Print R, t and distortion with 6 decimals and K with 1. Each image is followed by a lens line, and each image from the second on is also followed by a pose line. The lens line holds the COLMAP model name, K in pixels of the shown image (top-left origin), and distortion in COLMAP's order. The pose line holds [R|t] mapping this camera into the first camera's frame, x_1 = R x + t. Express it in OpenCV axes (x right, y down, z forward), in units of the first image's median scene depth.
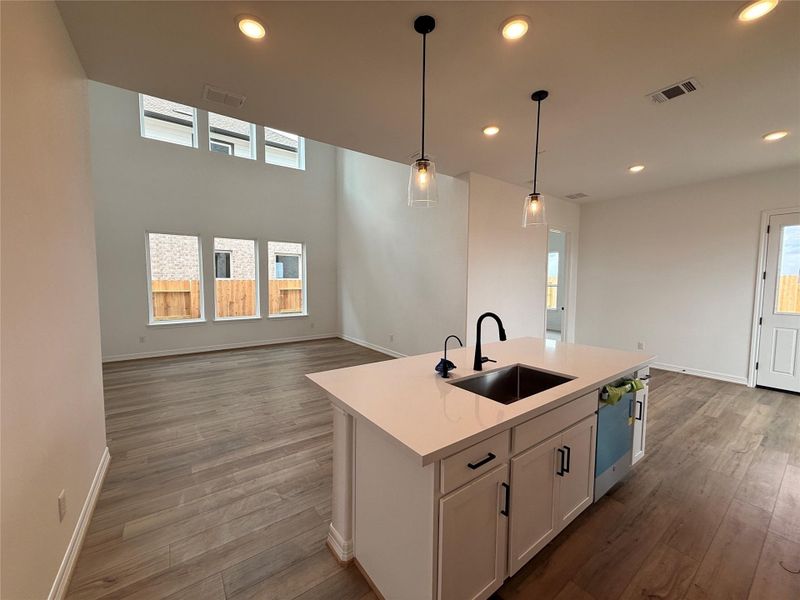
lens RADIAL K [[317.0, 0, 397.6], [0, 317.0, 299.4], [0, 0, 1]] dist [0.001146, -0.000122]
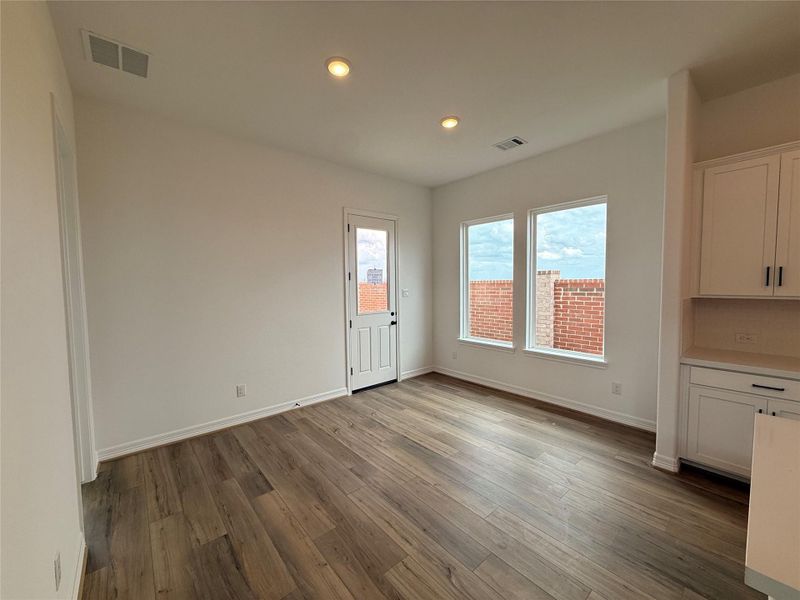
lens RADIAL K [[317.0, 0, 399.3], [0, 317.0, 300.3], [0, 0, 1]] dist [0.001146, -0.000122]
pose [[-0.089599, -0.056380, 0.994381, 0.108389], [0.075665, 0.995126, 0.063240, -0.030955], [-0.993100, 0.080906, -0.084896, 0.539761]]
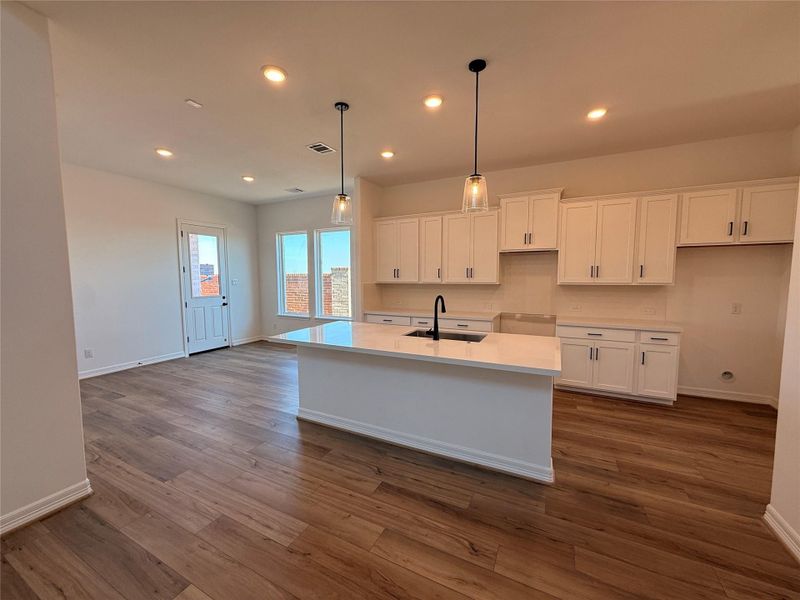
lens RADIAL K [[317.0, 0, 397.4], [0, 317.0, 300.7], [0, 0, 1]] dist [0.001146, -0.000122]
pose [[-0.460463, -0.072828, 0.884686, -0.231190], [0.058433, 0.991980, 0.112074, -0.025758], [-0.885753, 0.103301, -0.452515, 0.476505]]
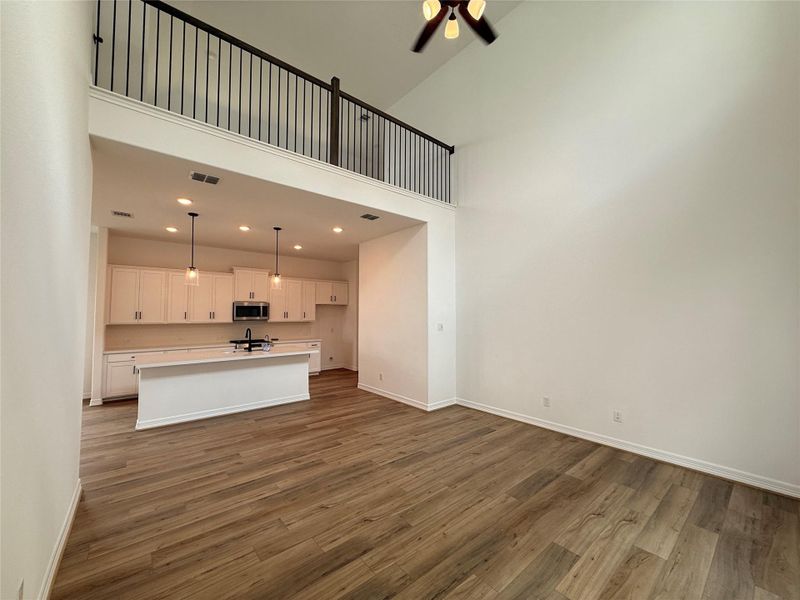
lens RADIAL K [[317.0, 0, 401.0], [0, 317.0, 301.4], [0, 0, 1]] dist [0.001146, -0.000122]
pose [[-0.996894, -0.009852, -0.078141, -0.204786], [-0.011771, 0.999639, 0.024140, -0.068130], [0.077875, 0.024985, -0.996650, 0.986037]]
